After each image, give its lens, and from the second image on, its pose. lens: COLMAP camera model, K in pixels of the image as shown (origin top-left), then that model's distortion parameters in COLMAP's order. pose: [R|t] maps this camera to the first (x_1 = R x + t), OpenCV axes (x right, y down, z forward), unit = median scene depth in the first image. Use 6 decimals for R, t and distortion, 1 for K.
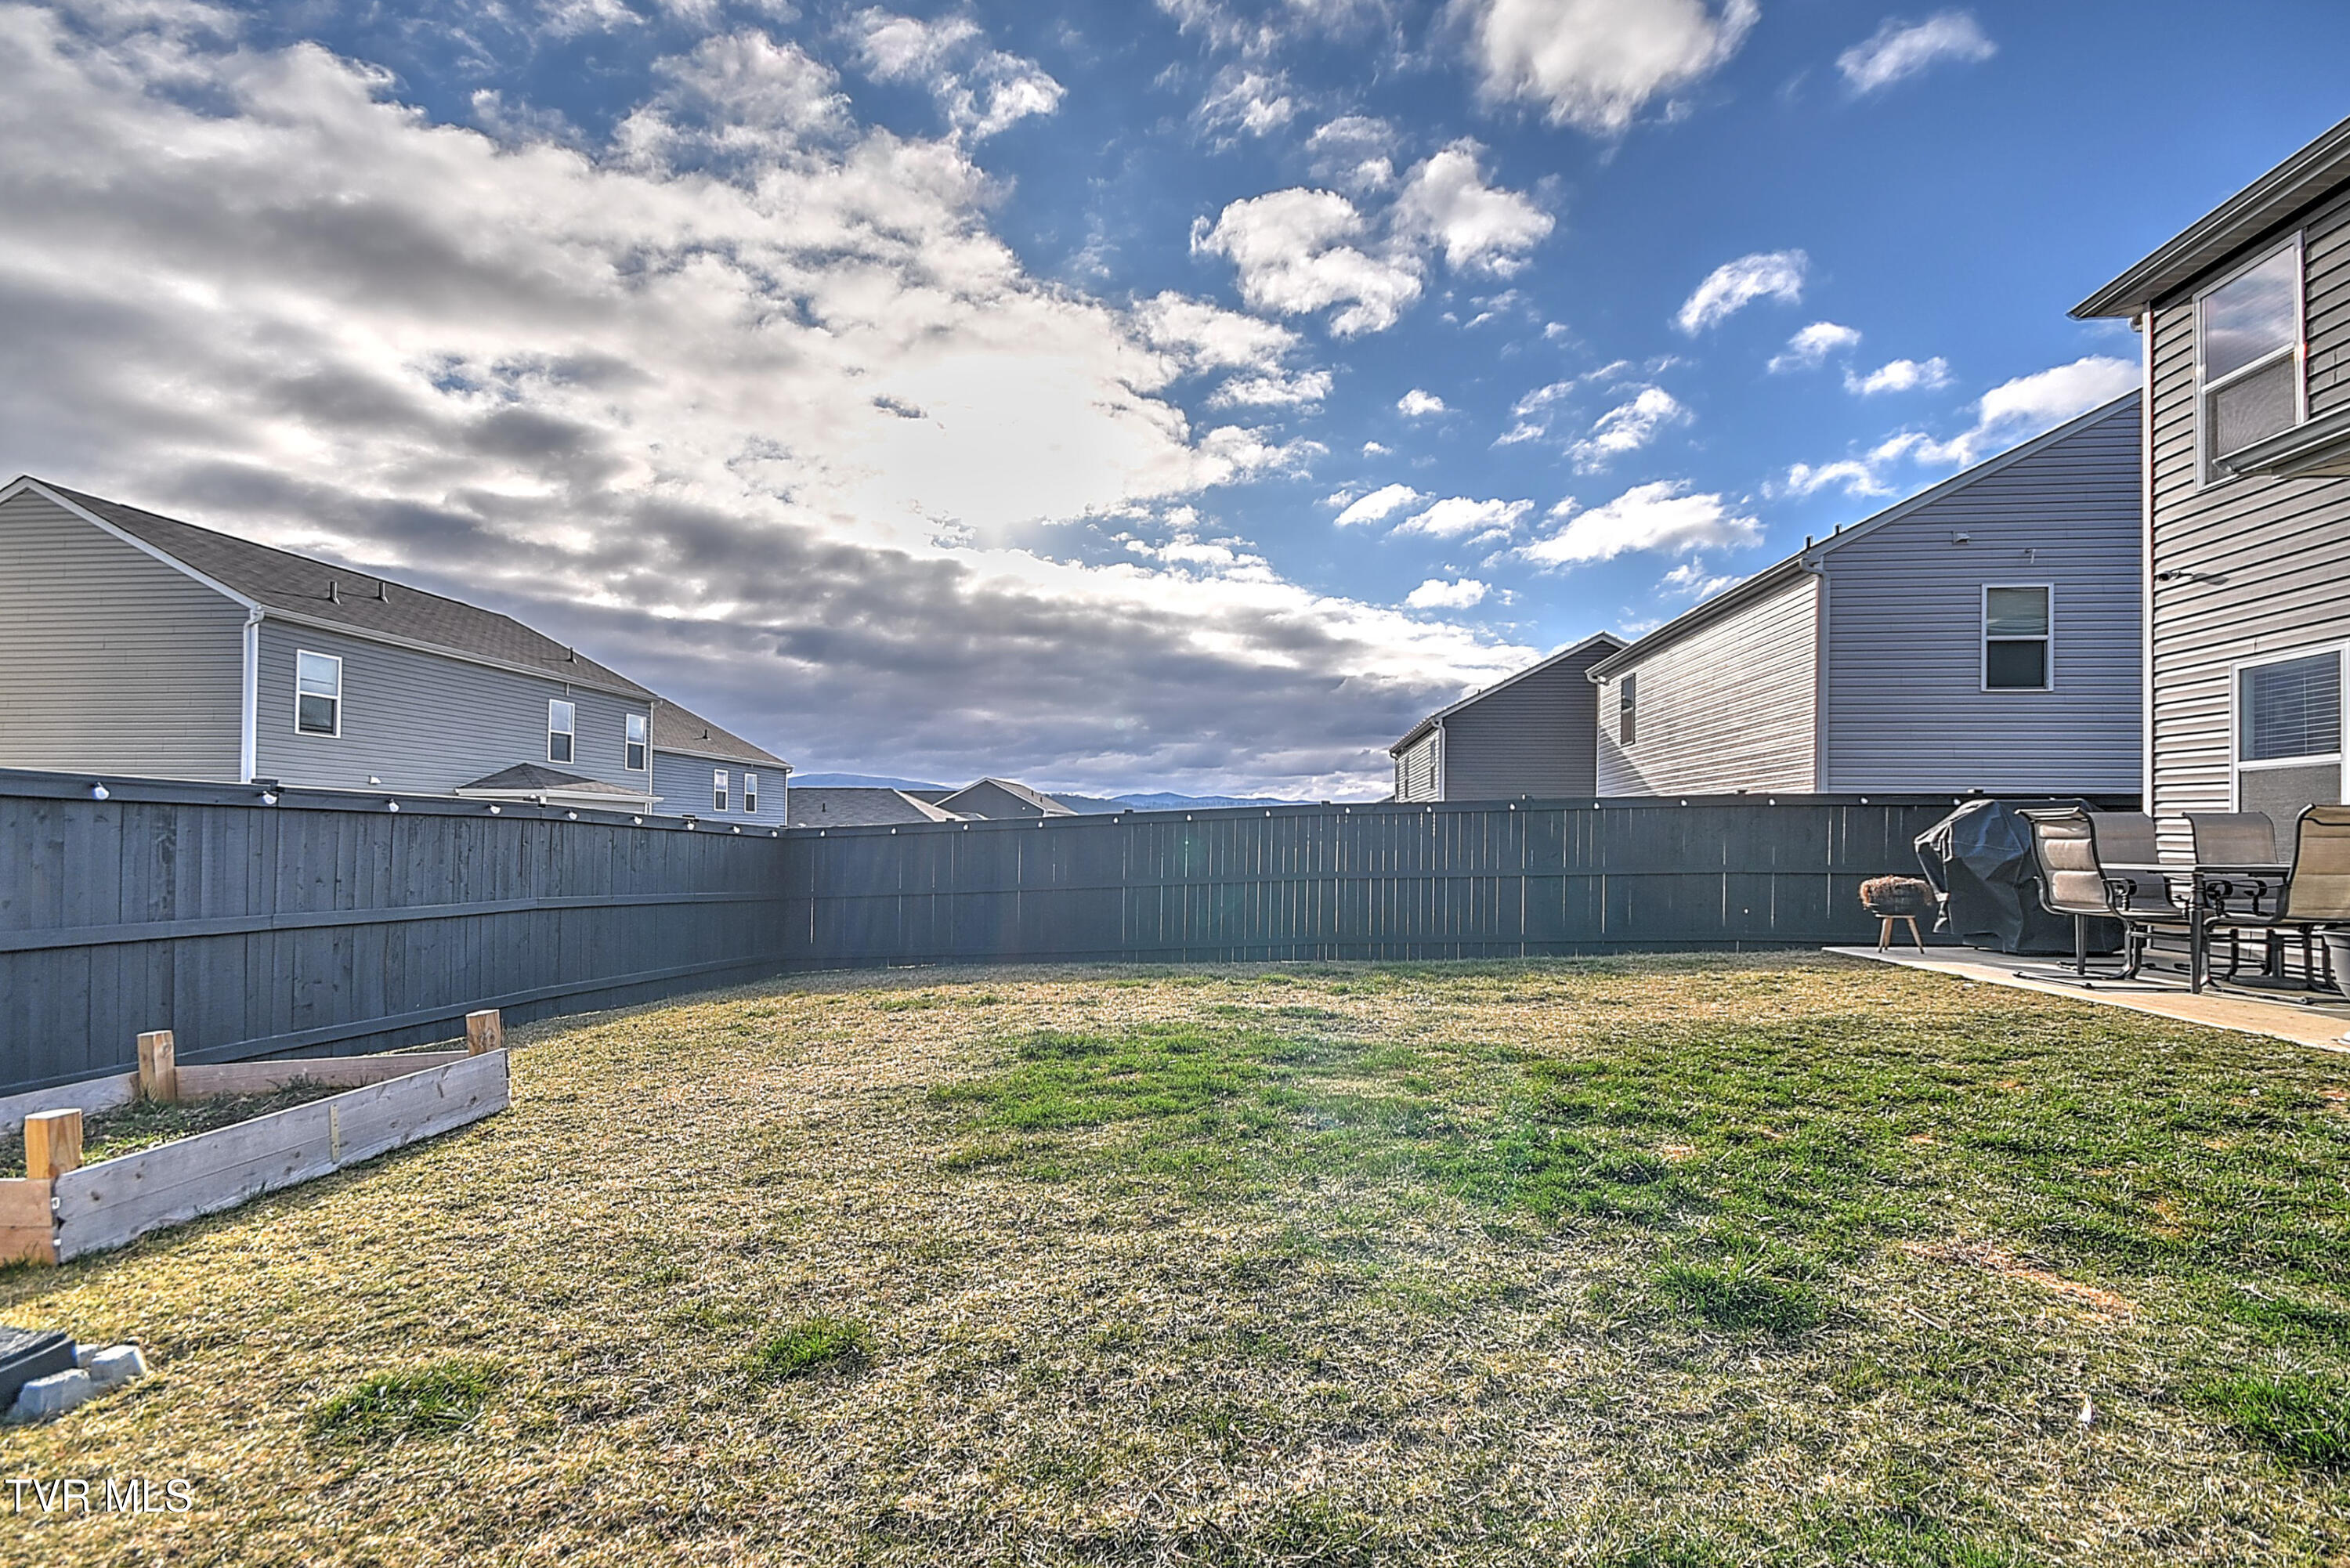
lens RADIAL K [[1054.9, 0, 1167.9], [0, 1054.9, 822.3], [0, 0, 1]] dist [0.032342, -0.010372]
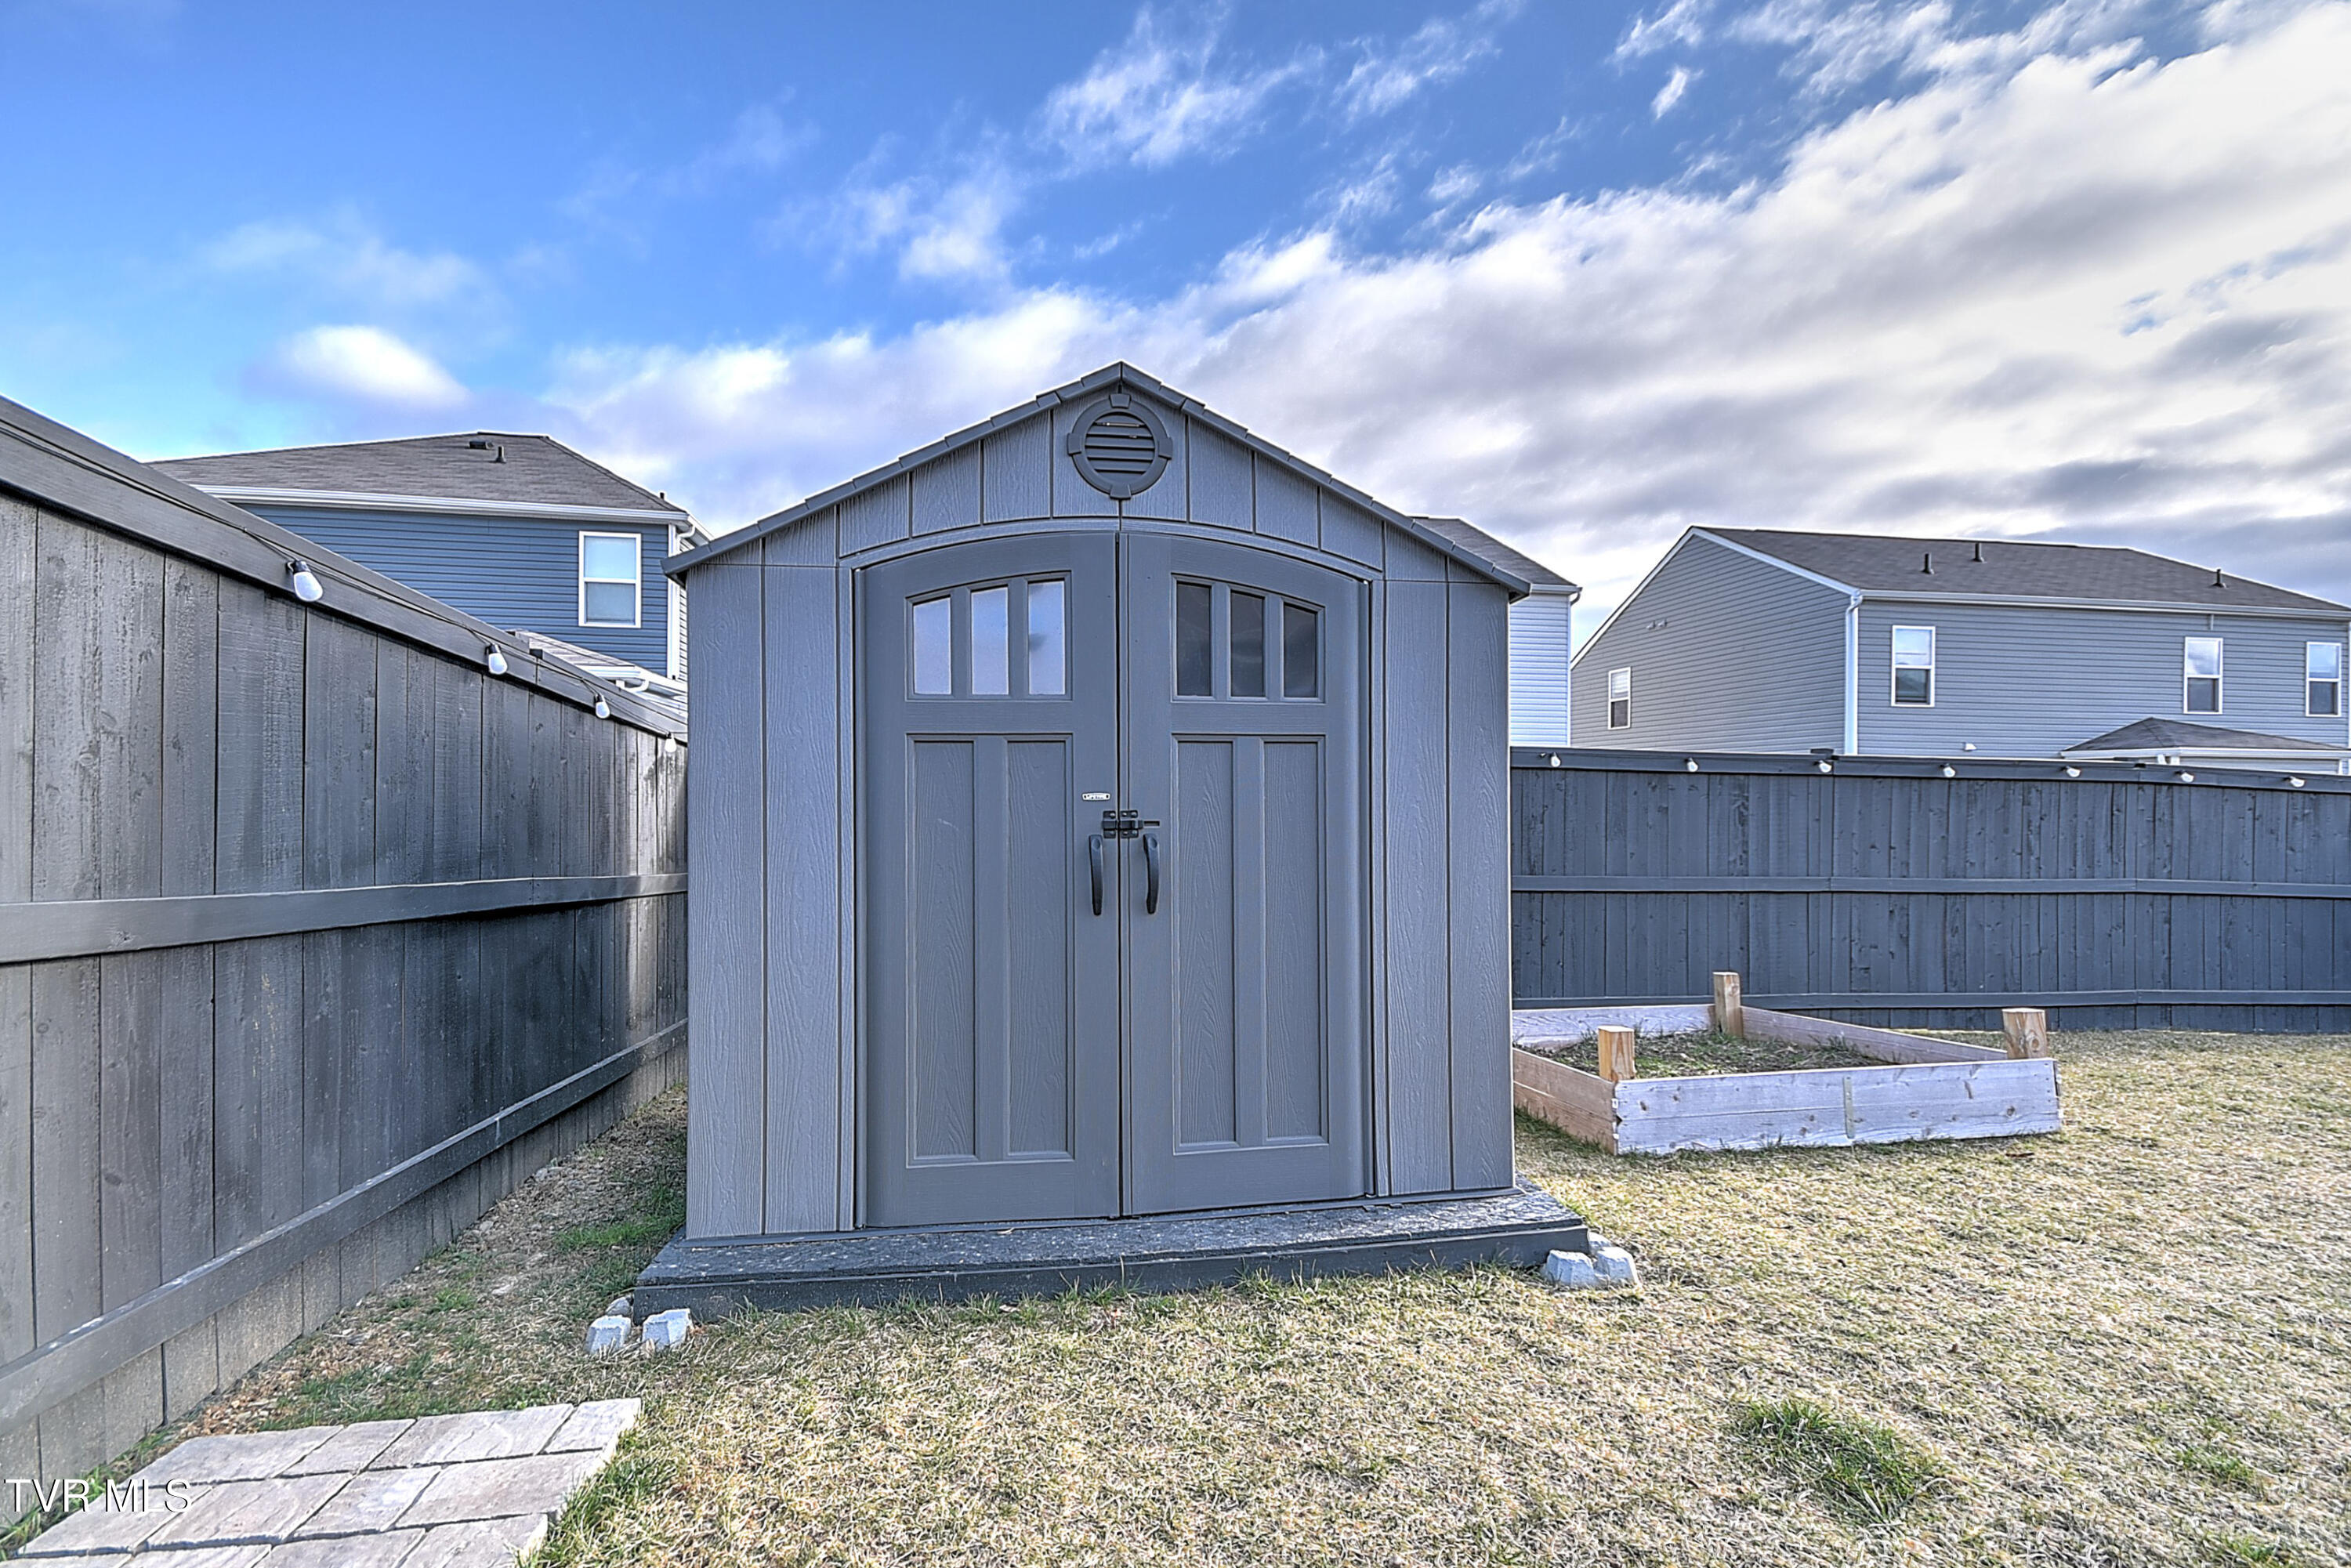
lens RADIAL K [[1052.3, 0, 1179.8], [0, 1052.3, 784.6], [0, 0, 1]] dist [0.032981, -0.018929]
pose [[0.272946, -0.016173, -0.961893, -0.007031], [0.011213, 0.999844, -0.013630, 0.003591], [0.961964, -0.007065, 0.273085, 0.158882]]
